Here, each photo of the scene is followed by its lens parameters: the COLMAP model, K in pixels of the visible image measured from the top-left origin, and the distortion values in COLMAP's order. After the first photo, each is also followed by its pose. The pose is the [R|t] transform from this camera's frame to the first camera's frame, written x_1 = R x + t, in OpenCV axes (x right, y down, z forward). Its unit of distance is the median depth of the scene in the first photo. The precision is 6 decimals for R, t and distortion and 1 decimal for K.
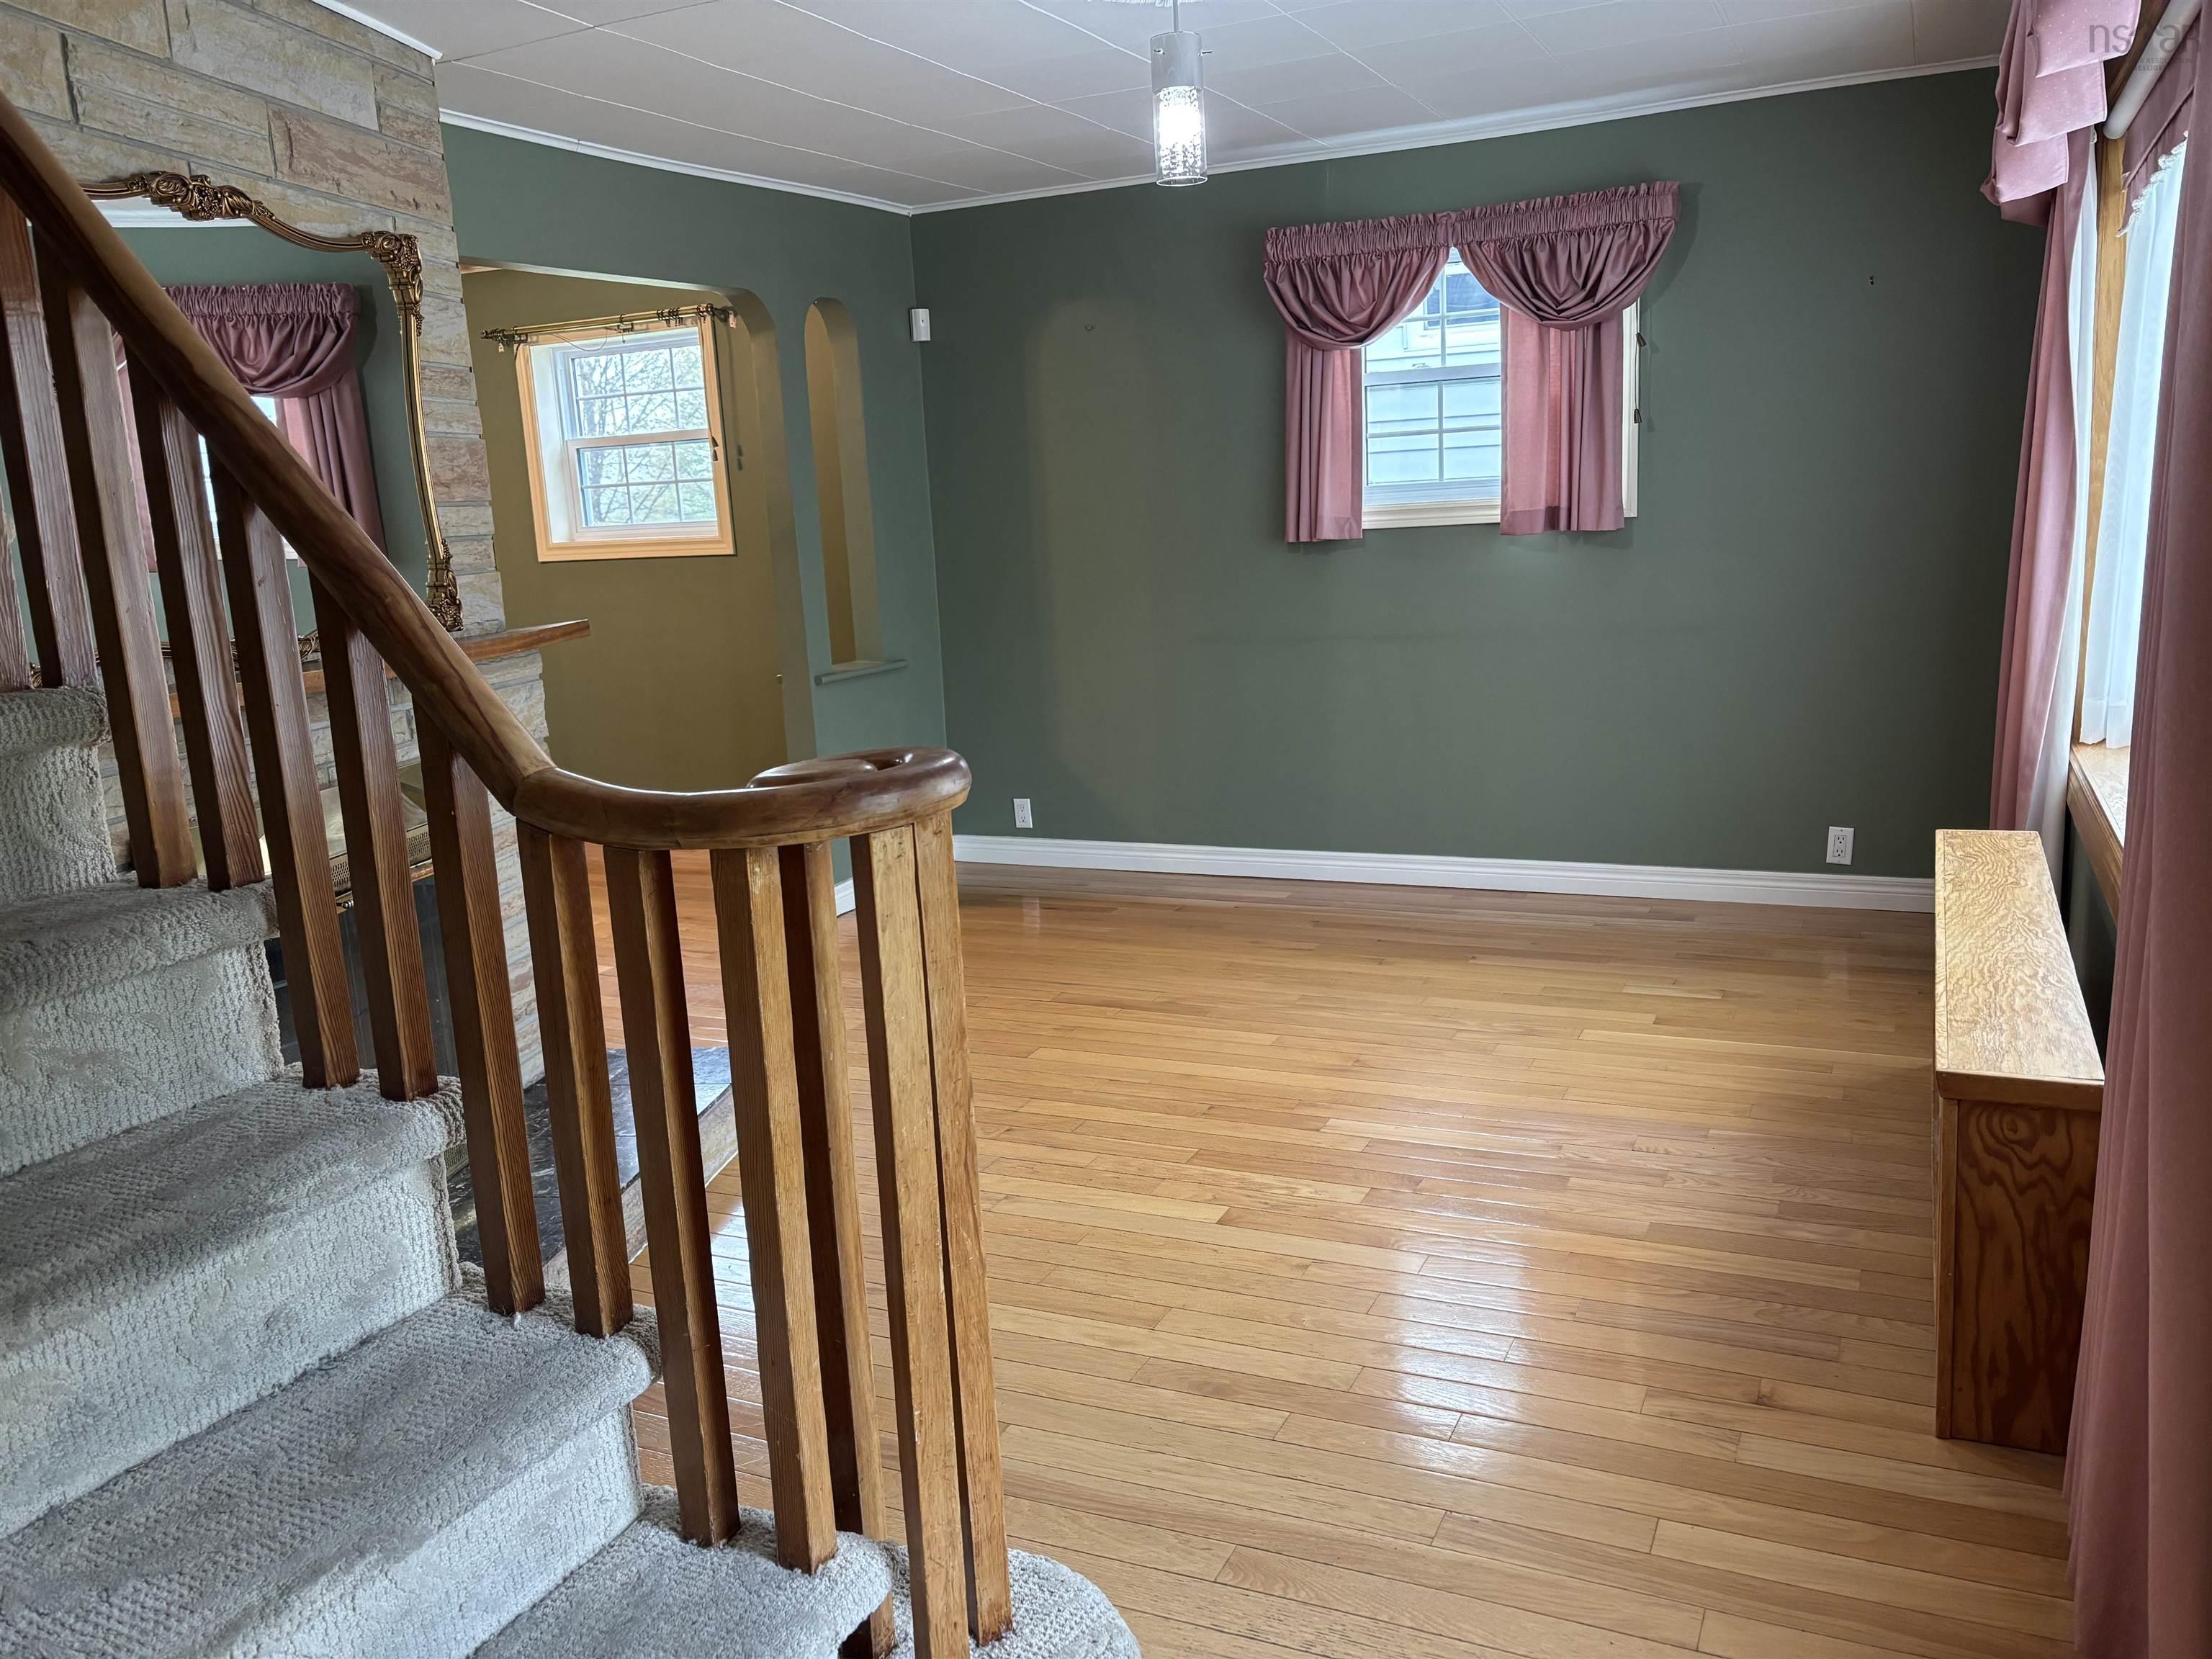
lens RADIAL K [[1672.1, 0, 1106.0], [0, 1672.1, 829.5], [0, 0, 1]] dist [0.090434, -0.103219]
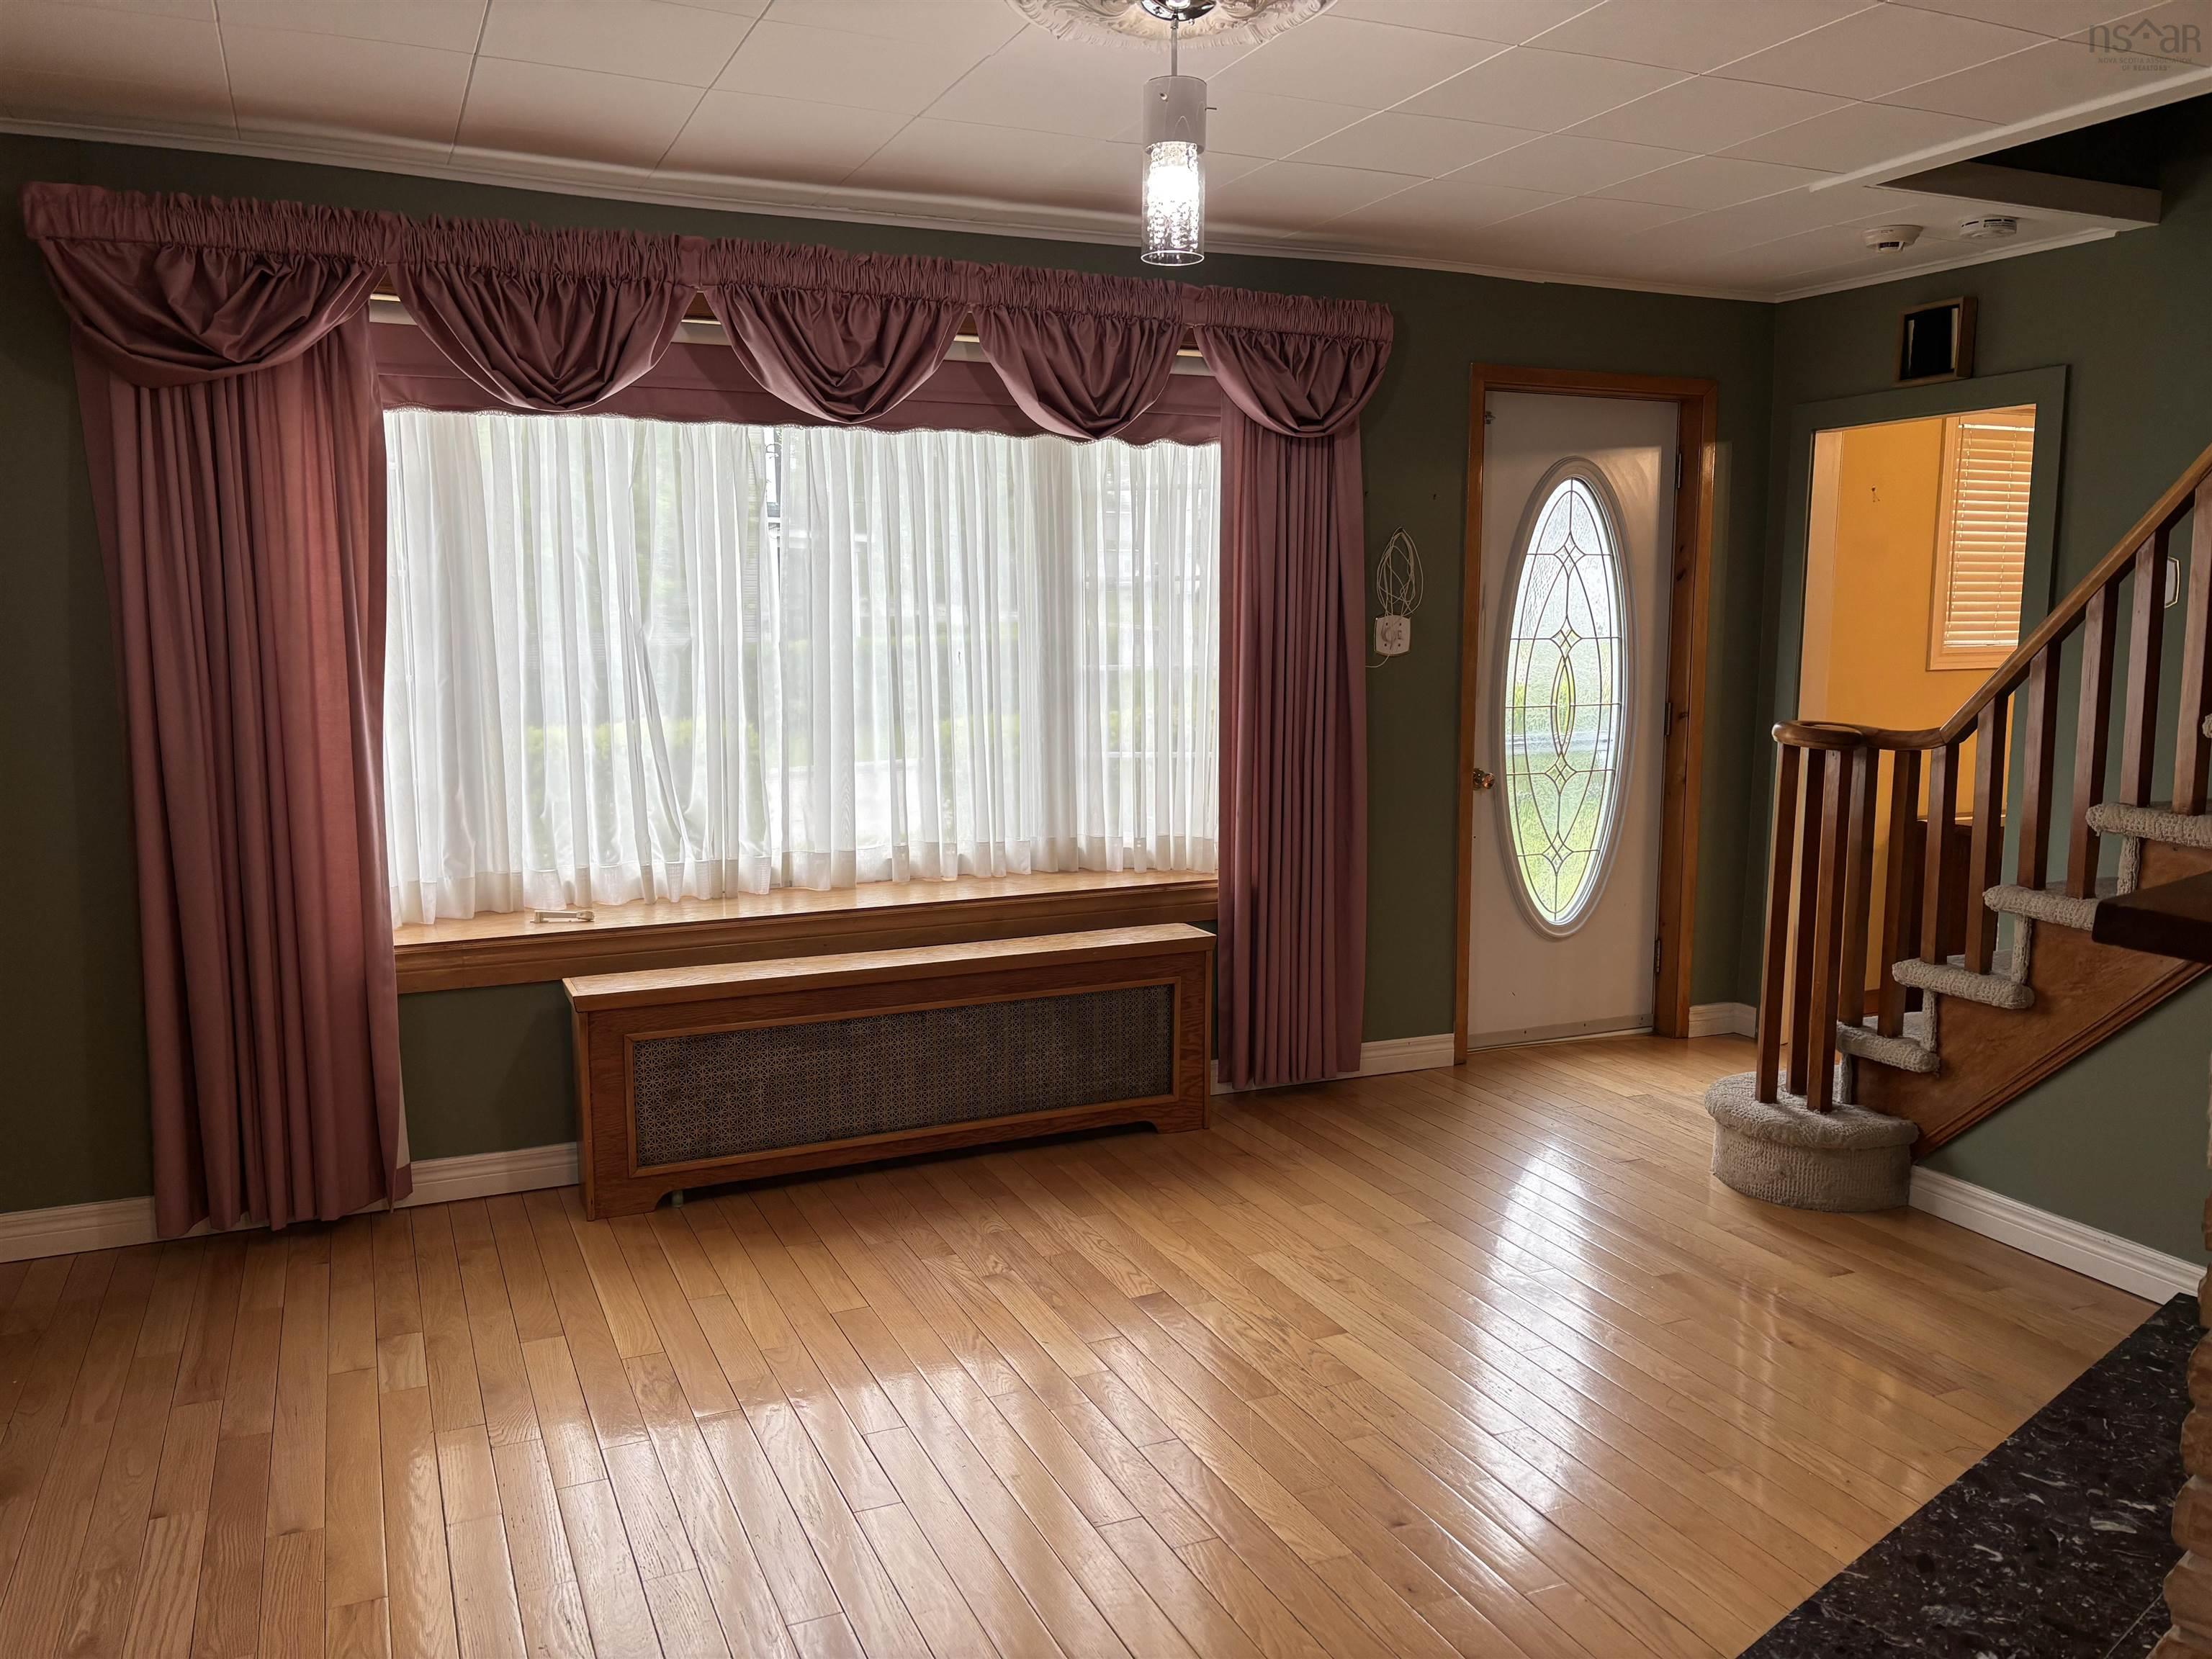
lens RADIAL K [[1672.1, 0, 1106.0], [0, 1672.1, 829.5], [0, 0, 1]] dist [0.090434, -0.103219]
pose [[-0.769004, -0.028376, 0.638614, -0.332688], [0.163436, 0.957083, 0.239333, -0.234387], [-0.617998, 0.288421, -0.731363, 1.237053]]
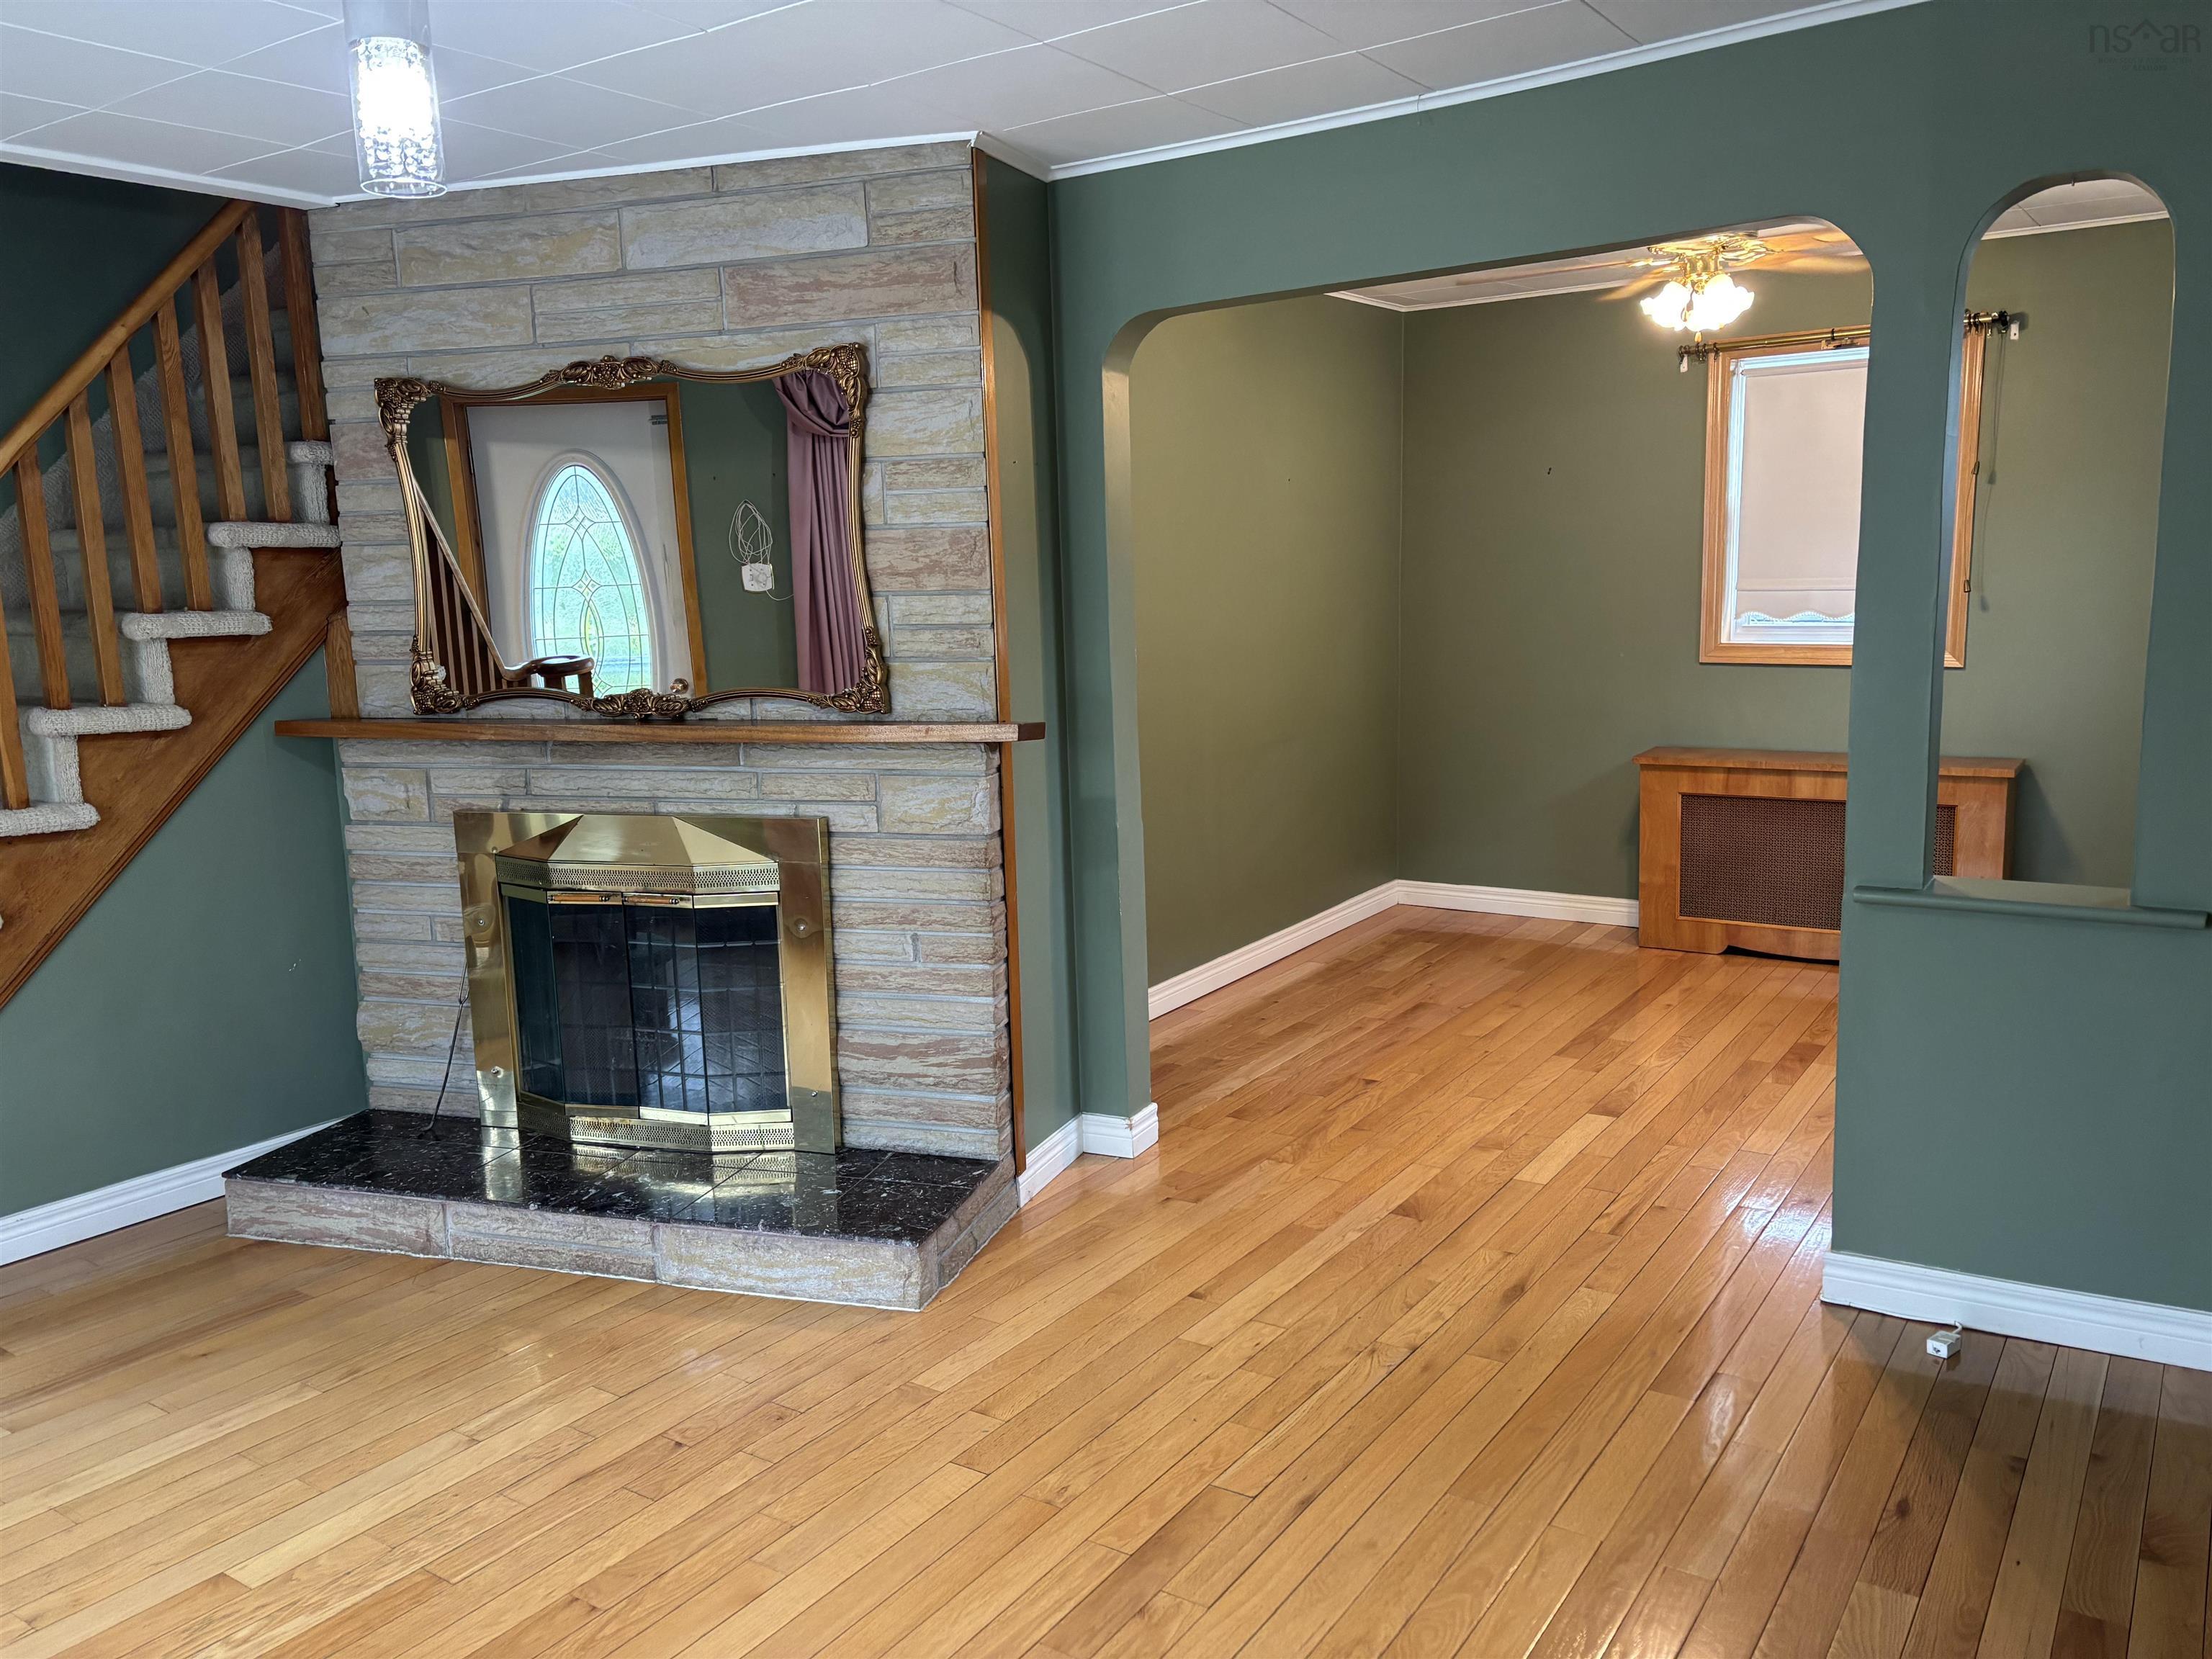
lens RADIAL K [[1676.4, 0, 1105.3], [0, 1676.4, 833.9], [0, 0, 1]] dist [0.061486, -0.063329]
pose [[-0.144929, 0.215922, -0.965595, 0.497401], [-0.155645, 0.958773, 0.237758, -0.251508], [0.977123, 0.184749, -0.105347, 1.003695]]
